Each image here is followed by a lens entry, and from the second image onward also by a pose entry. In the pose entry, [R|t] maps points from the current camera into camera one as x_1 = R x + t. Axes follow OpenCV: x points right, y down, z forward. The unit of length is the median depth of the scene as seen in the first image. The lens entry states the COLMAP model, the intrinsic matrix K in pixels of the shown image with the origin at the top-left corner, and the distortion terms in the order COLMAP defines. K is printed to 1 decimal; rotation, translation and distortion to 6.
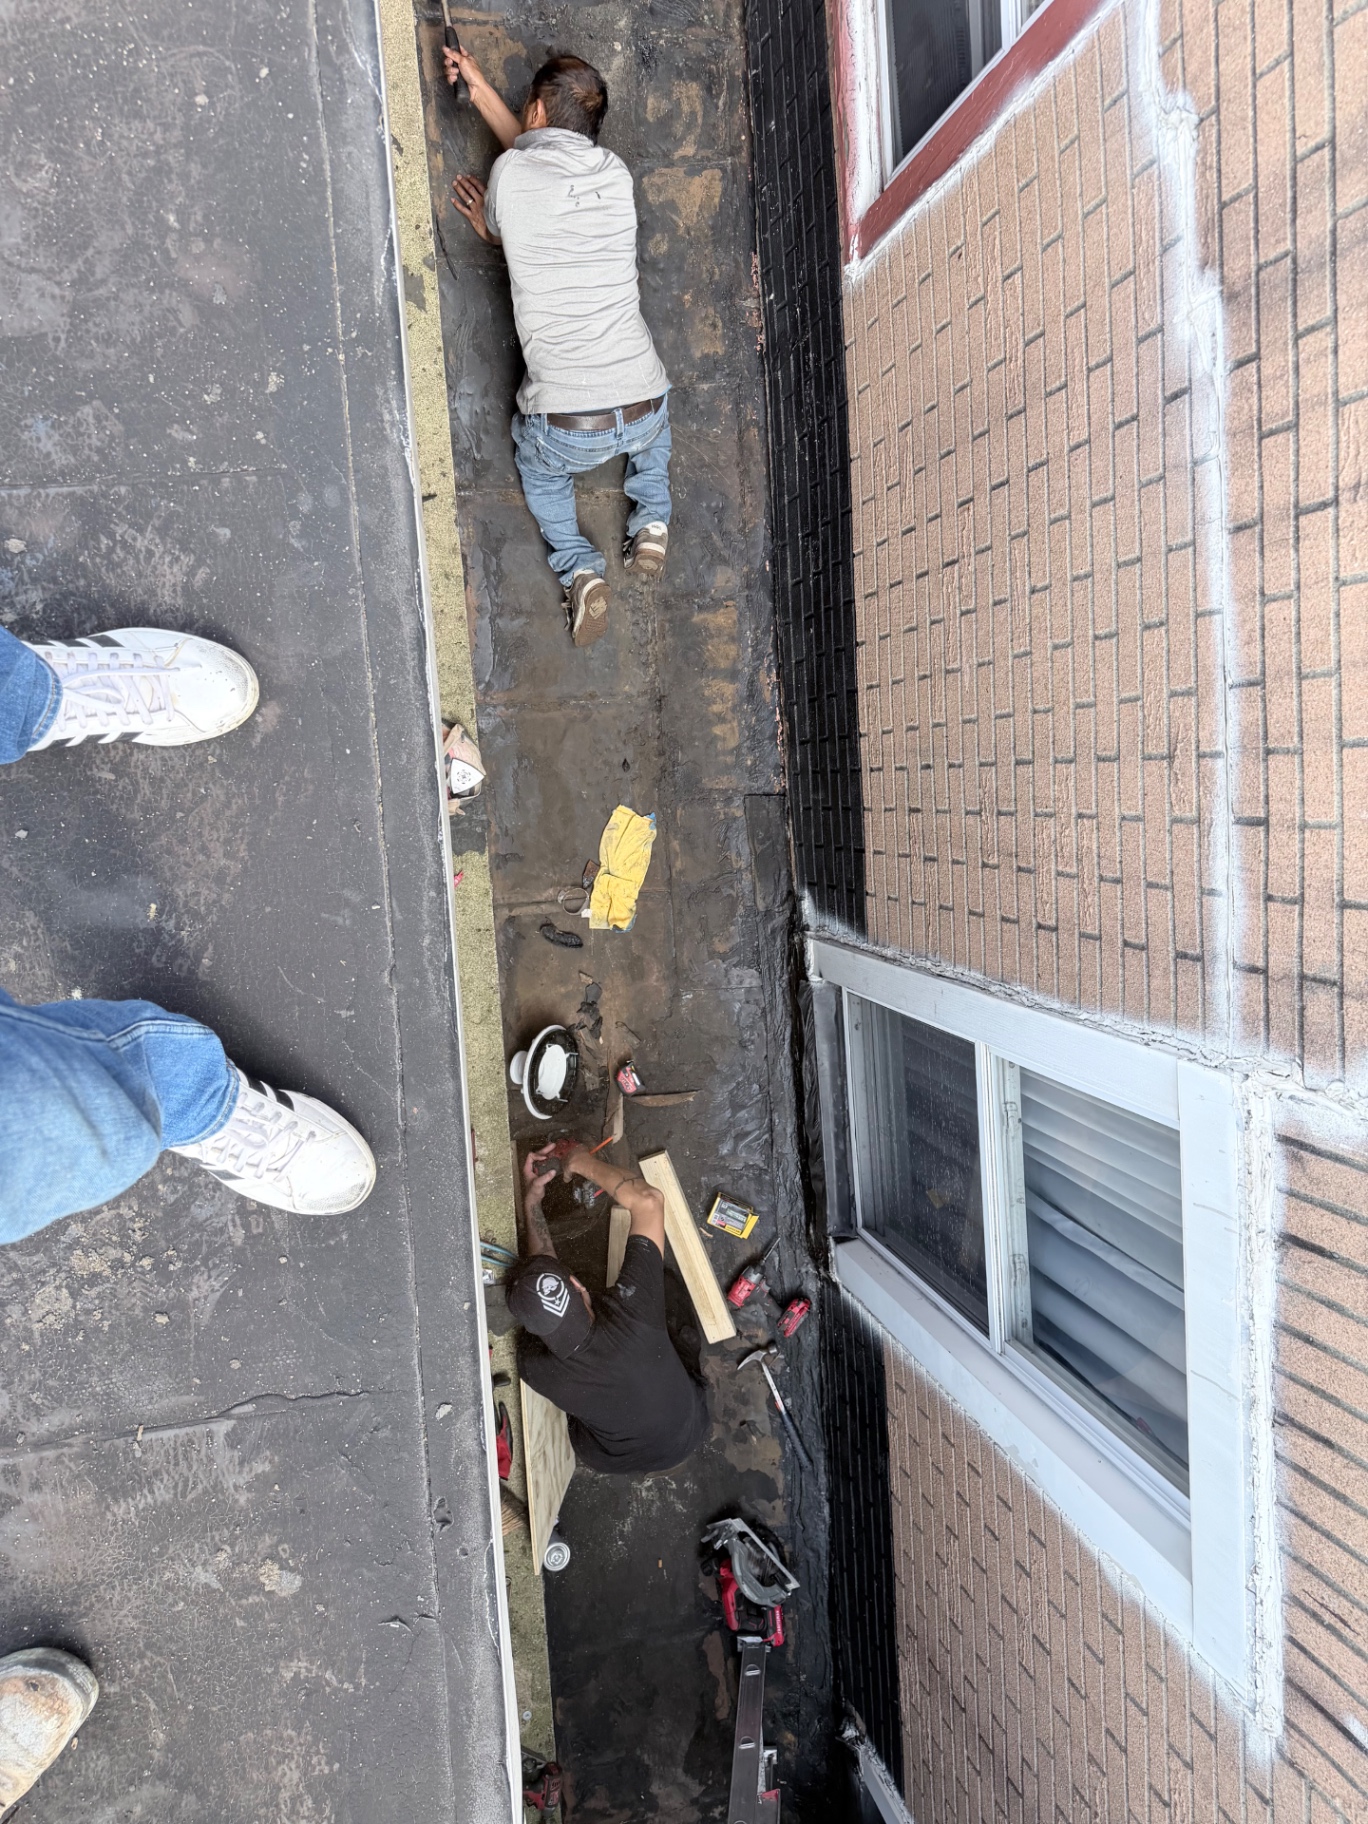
lens RADIAL K [[1306.7, 0, 672.3], [0, 1306.7, 900.8], [0, 0, 1]] dist [0.178418, -0.371351]
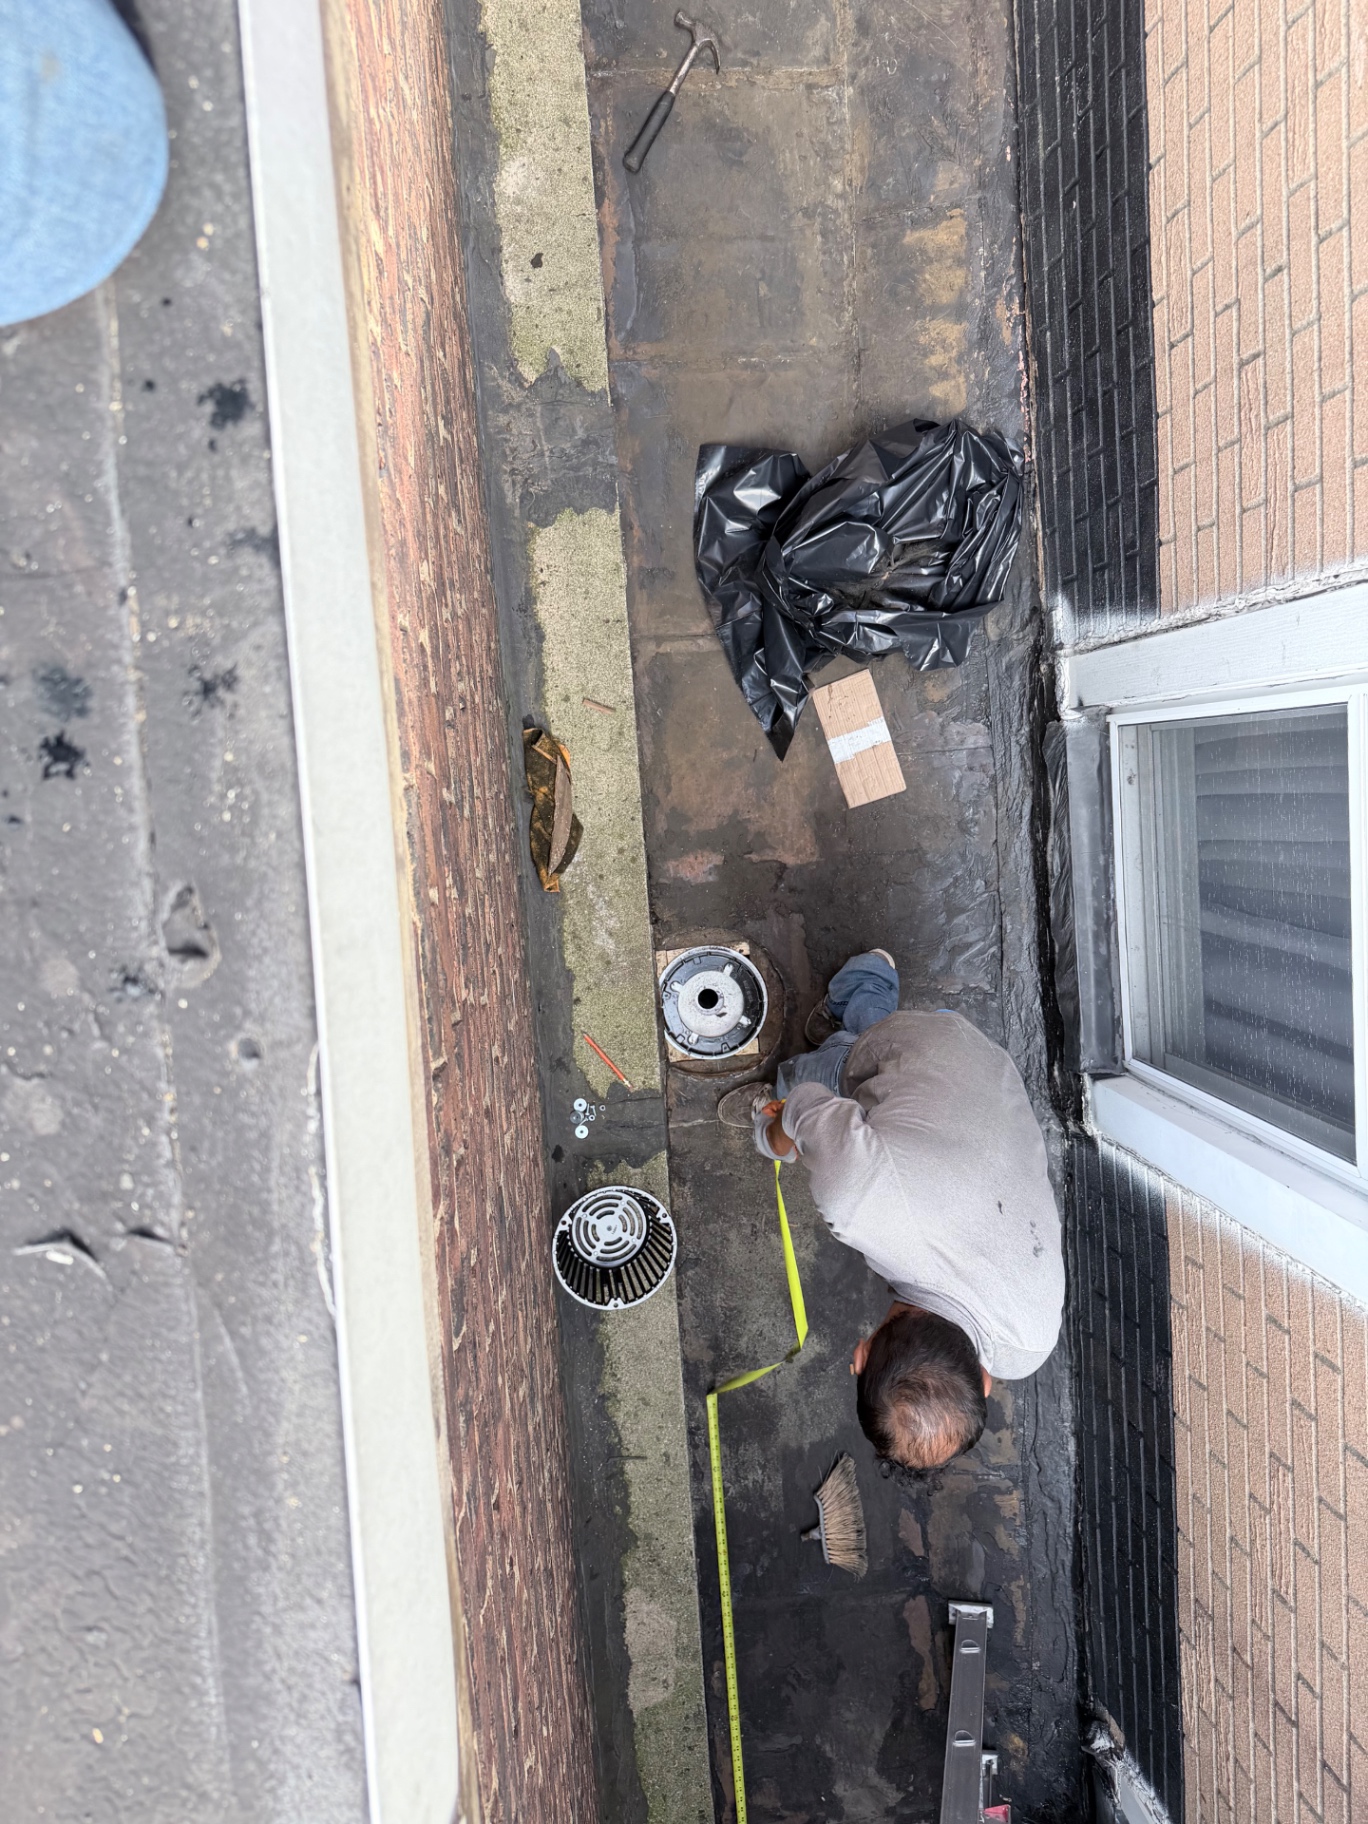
lens RADIAL K [[1306.7, 0, 672.3], [0, 1306.7, 900.8], [0, 0, 1]] dist [0.178418, -0.371351]
pose [[0.988938, 0.009416, -0.148029, 0.001005], [-0.008900, 0.999952, 0.004146, 0.151901], [0.148061, -0.002782, 0.988974, 0.229464]]
